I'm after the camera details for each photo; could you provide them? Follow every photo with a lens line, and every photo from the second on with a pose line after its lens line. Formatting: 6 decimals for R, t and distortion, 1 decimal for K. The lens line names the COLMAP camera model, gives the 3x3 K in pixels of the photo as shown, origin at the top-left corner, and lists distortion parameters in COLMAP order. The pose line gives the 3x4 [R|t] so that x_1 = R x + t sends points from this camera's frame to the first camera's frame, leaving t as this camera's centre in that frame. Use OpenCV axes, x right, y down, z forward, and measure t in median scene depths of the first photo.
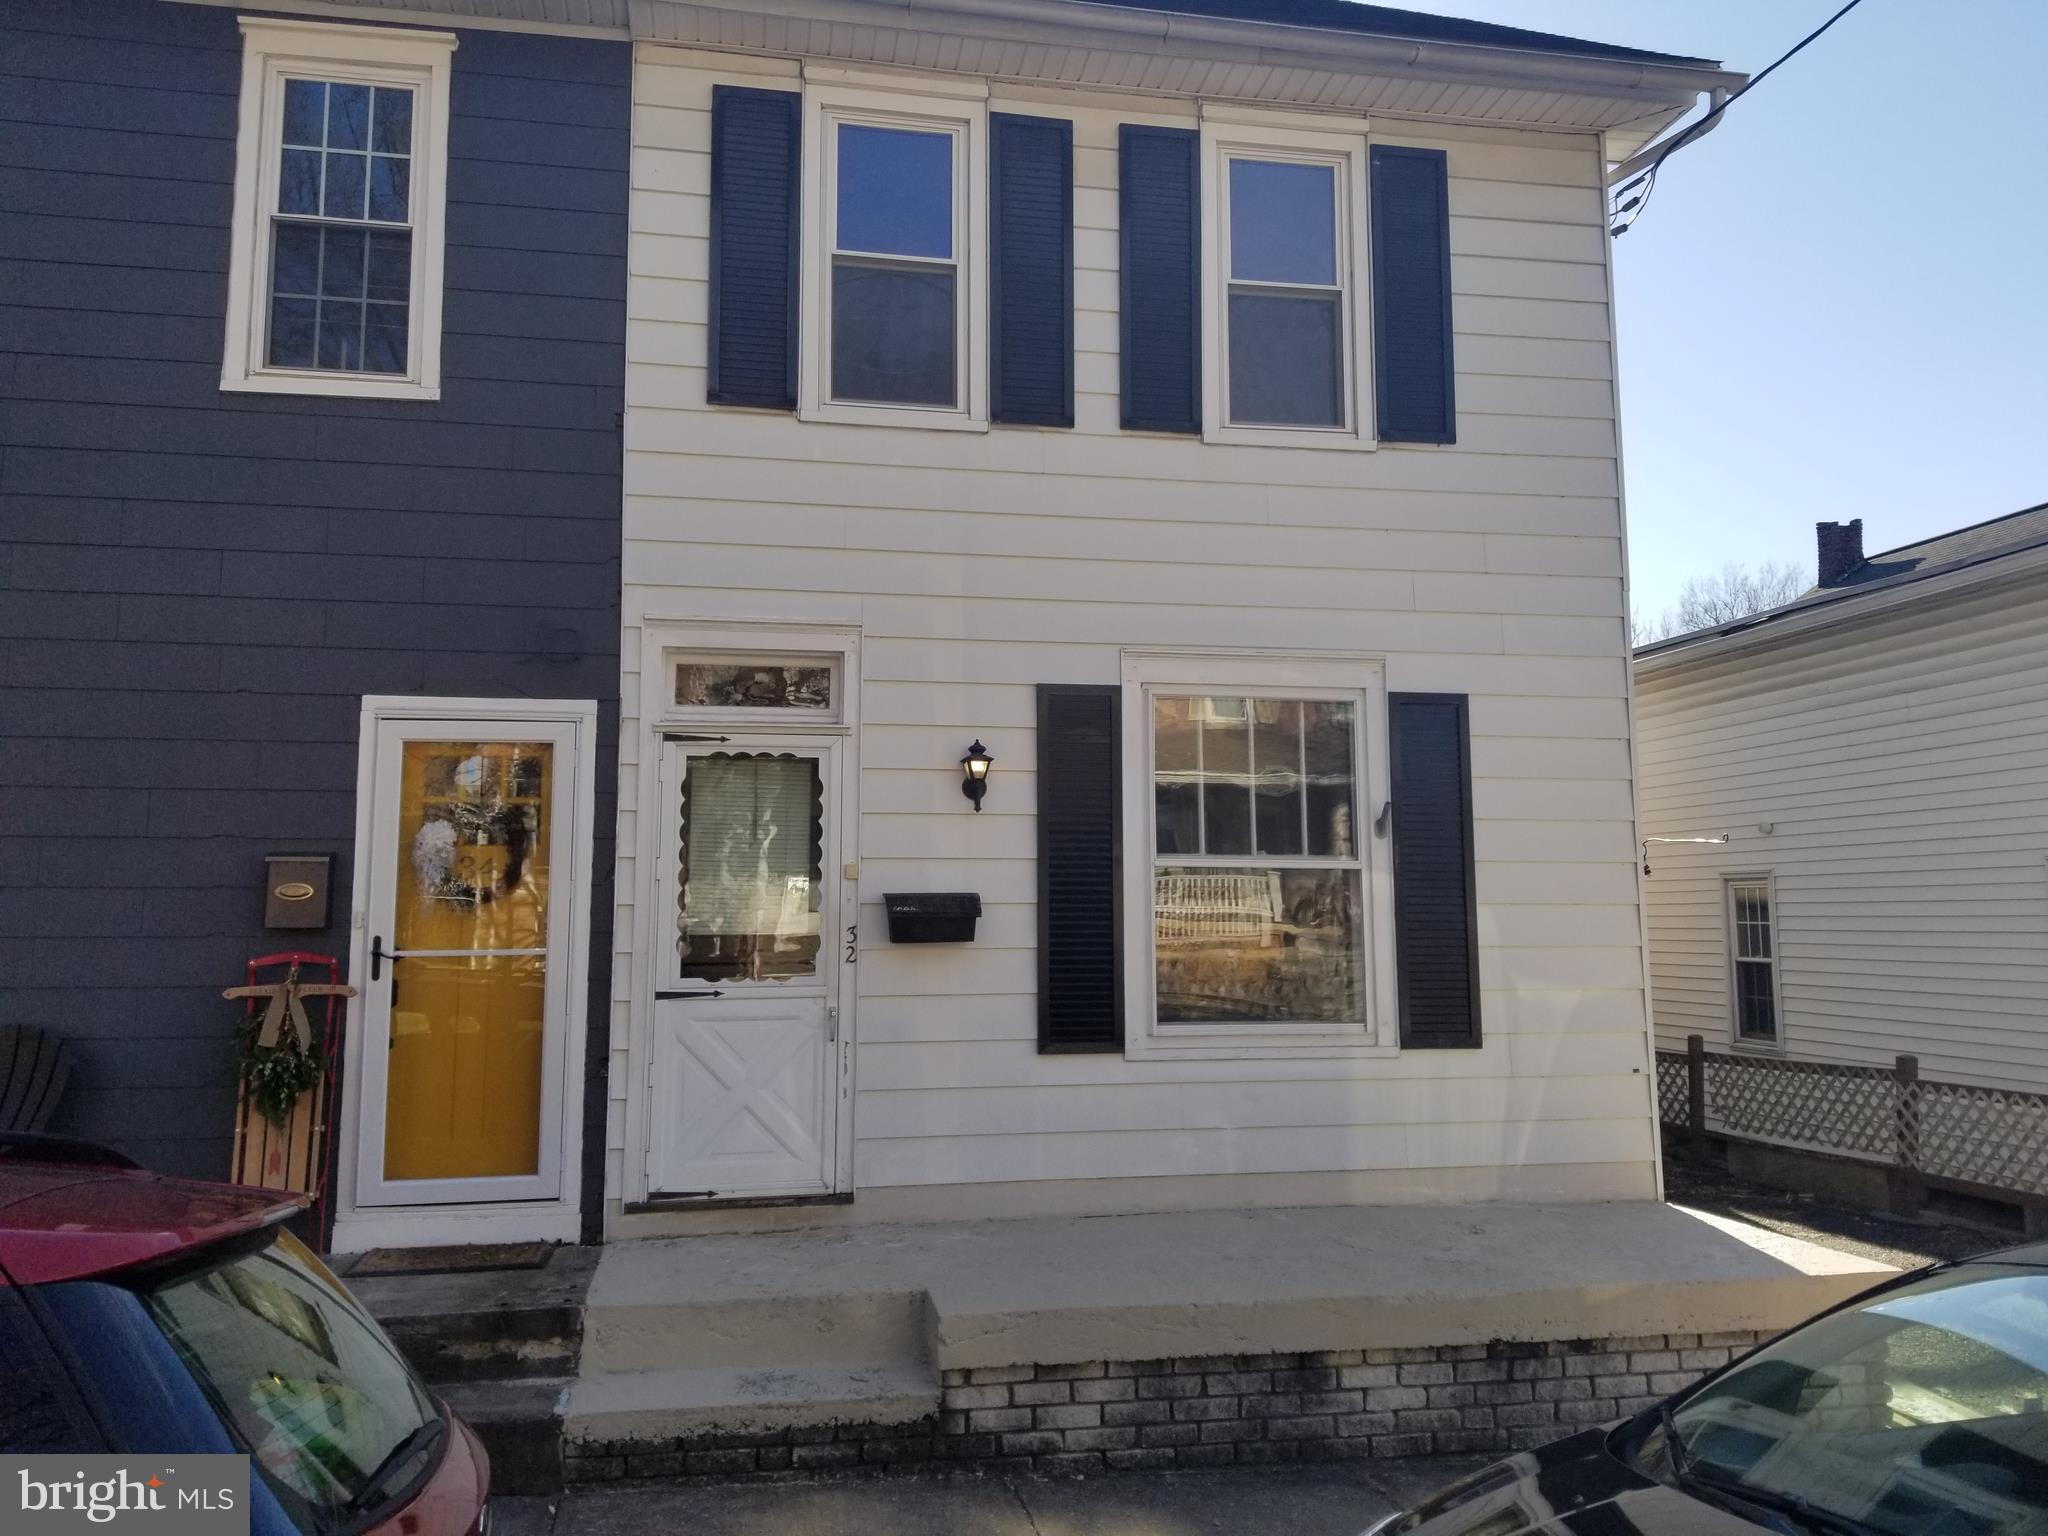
lens RADIAL K [[1598.4, 0, 1004.8], [0, 1598.4, 714.9], [0, 0, 1]] dist [0.079495, -0.130943]
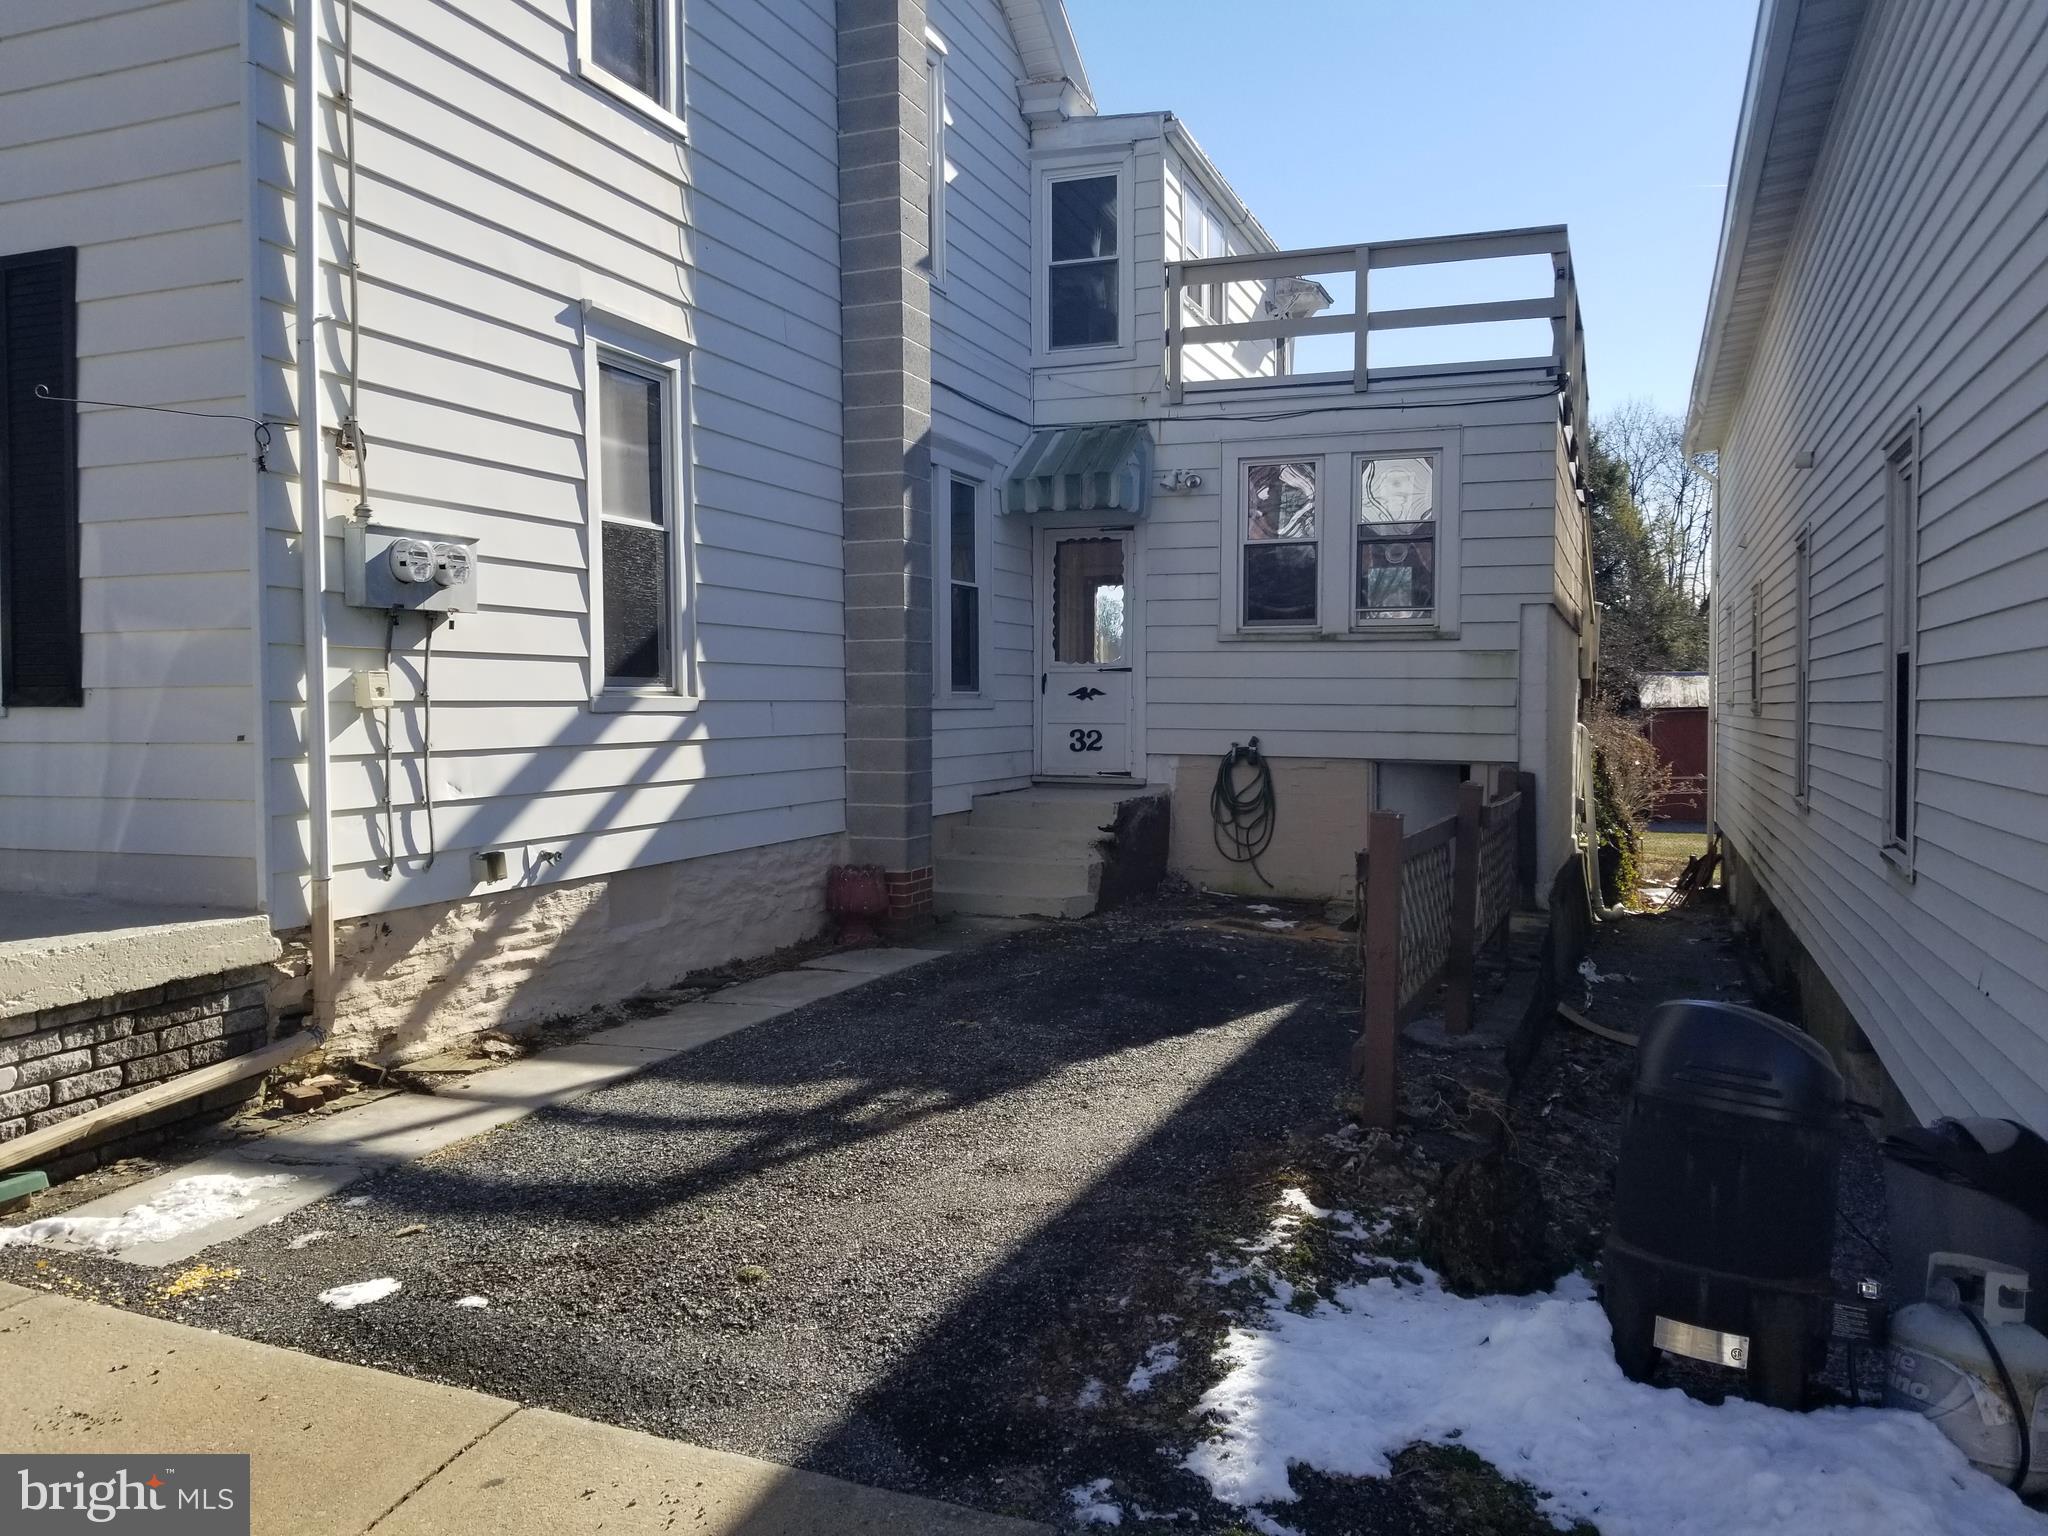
lens RADIAL K [[1598.4, 0, 1016.7], [0, 1598.4, 756.0], [0, 0, 1]] dist [0.079495, -0.130943]
pose [[0.845911, 0.014956, -0.533114, 1.132031], [0.070692, 0.987642, 0.139877, 0.157336], [0.528618, -0.156011, 0.834400, 0.600364]]
